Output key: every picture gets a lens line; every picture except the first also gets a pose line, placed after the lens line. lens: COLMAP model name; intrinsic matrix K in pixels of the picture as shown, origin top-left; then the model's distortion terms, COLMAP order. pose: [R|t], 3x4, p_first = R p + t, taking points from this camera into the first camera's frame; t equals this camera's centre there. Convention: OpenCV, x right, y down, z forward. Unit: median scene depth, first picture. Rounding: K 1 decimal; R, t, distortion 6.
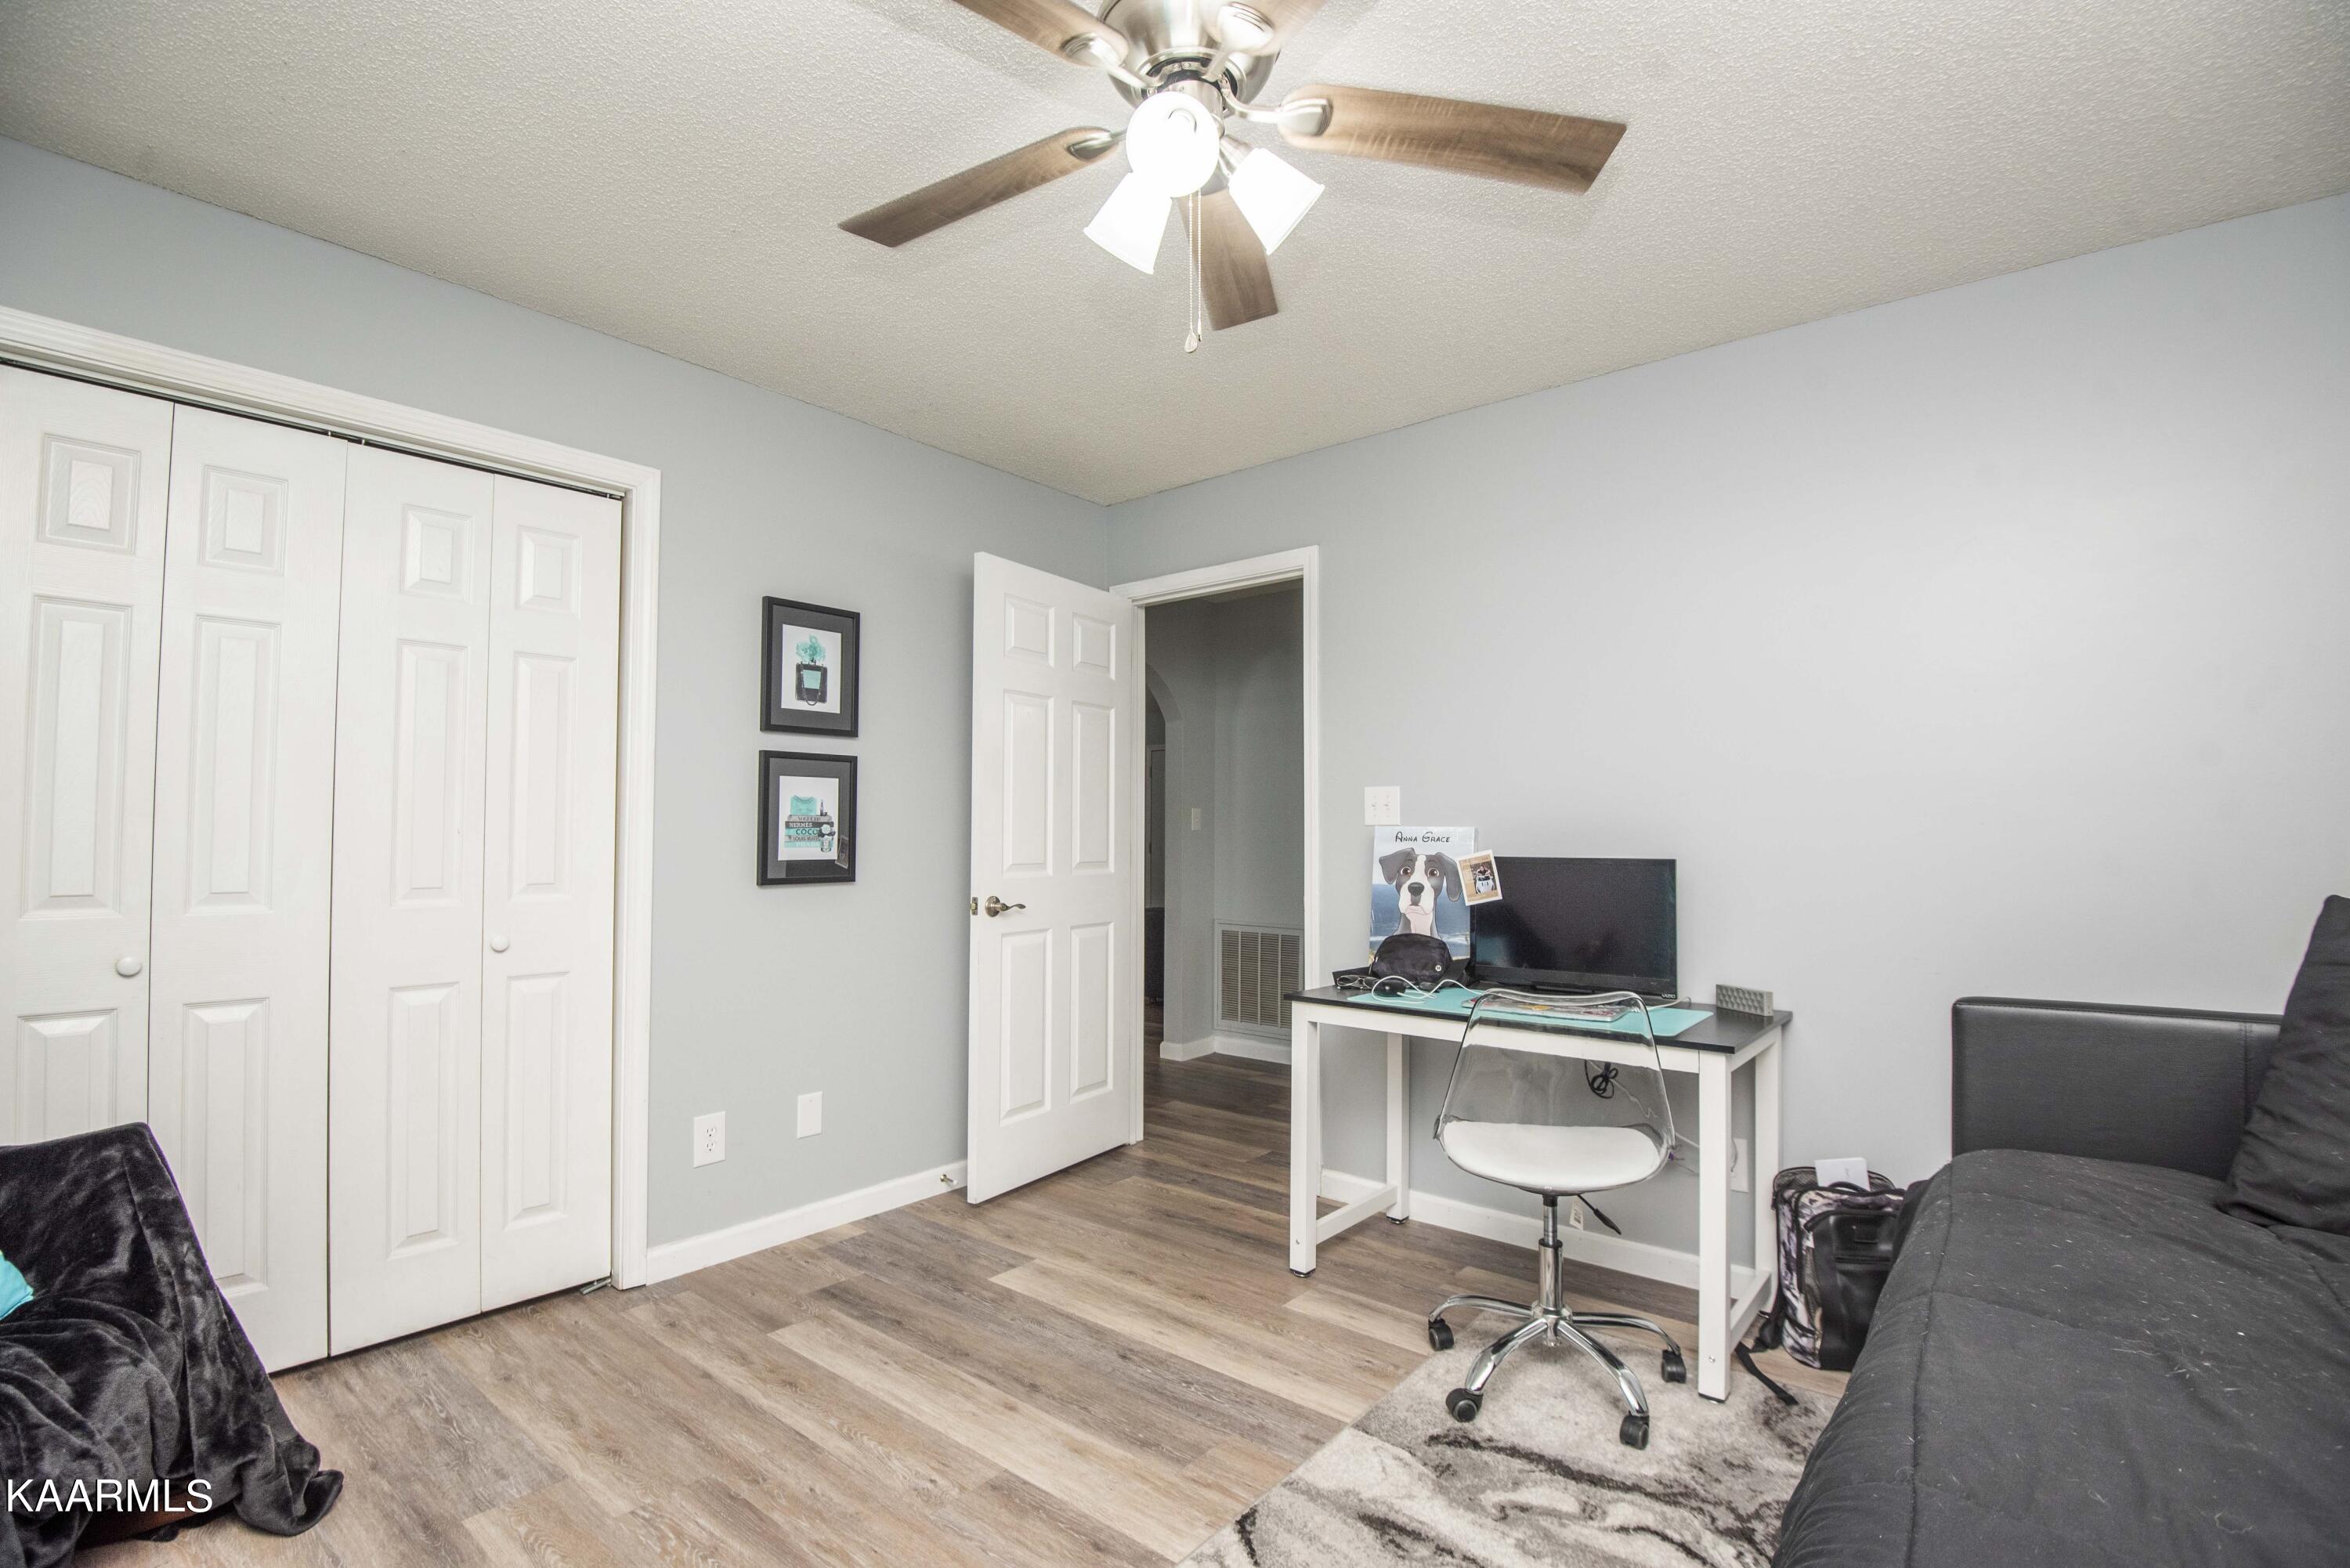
lens RADIAL K [[1066.5, 0, 1185.3], [0, 1066.5, 797.0], [0, 0, 1]] dist [-0.006181, -0.020591]
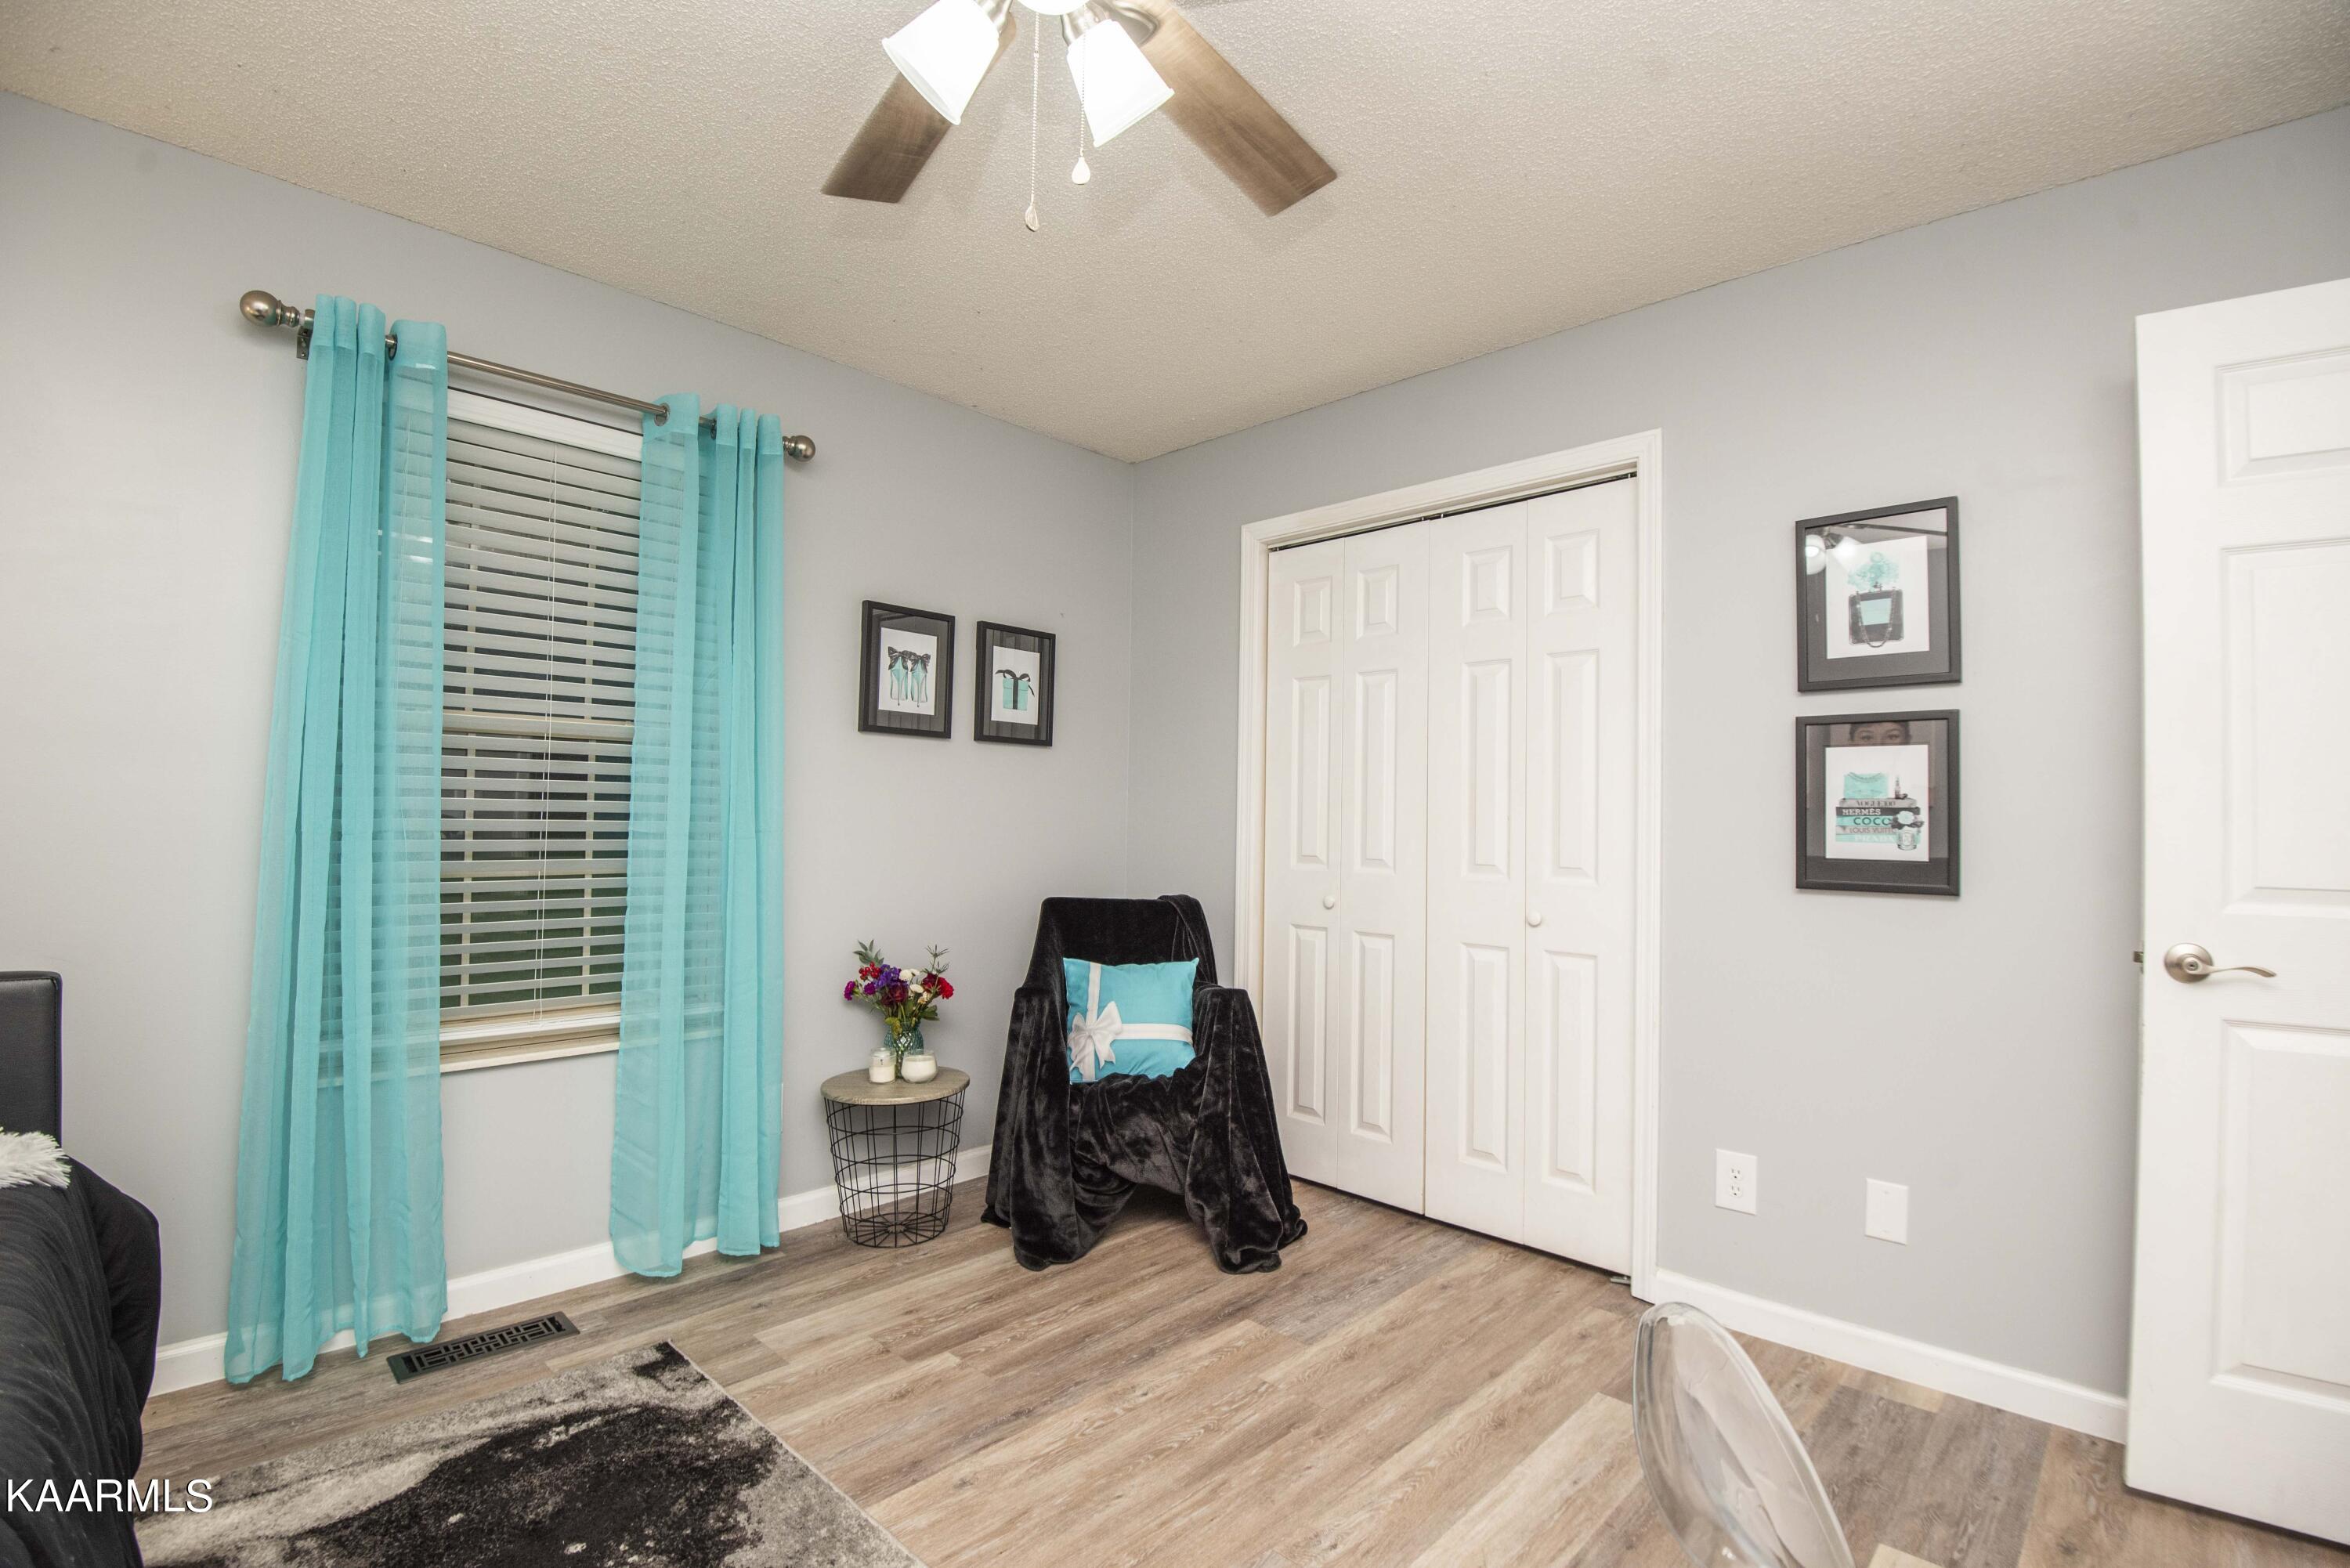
lens RADIAL K [[1077.4, 0, 1176.0], [0, 1077.4, 791.9], [0, 0, 1]] dist [-0.001423, -0.020574]
pose [[-0.073822, -0.022836, -0.997010, 0.423633], [0.025954, 0.999355, -0.024812, 0.018864], [0.996934, -0.027708, -0.073182, 0.588309]]
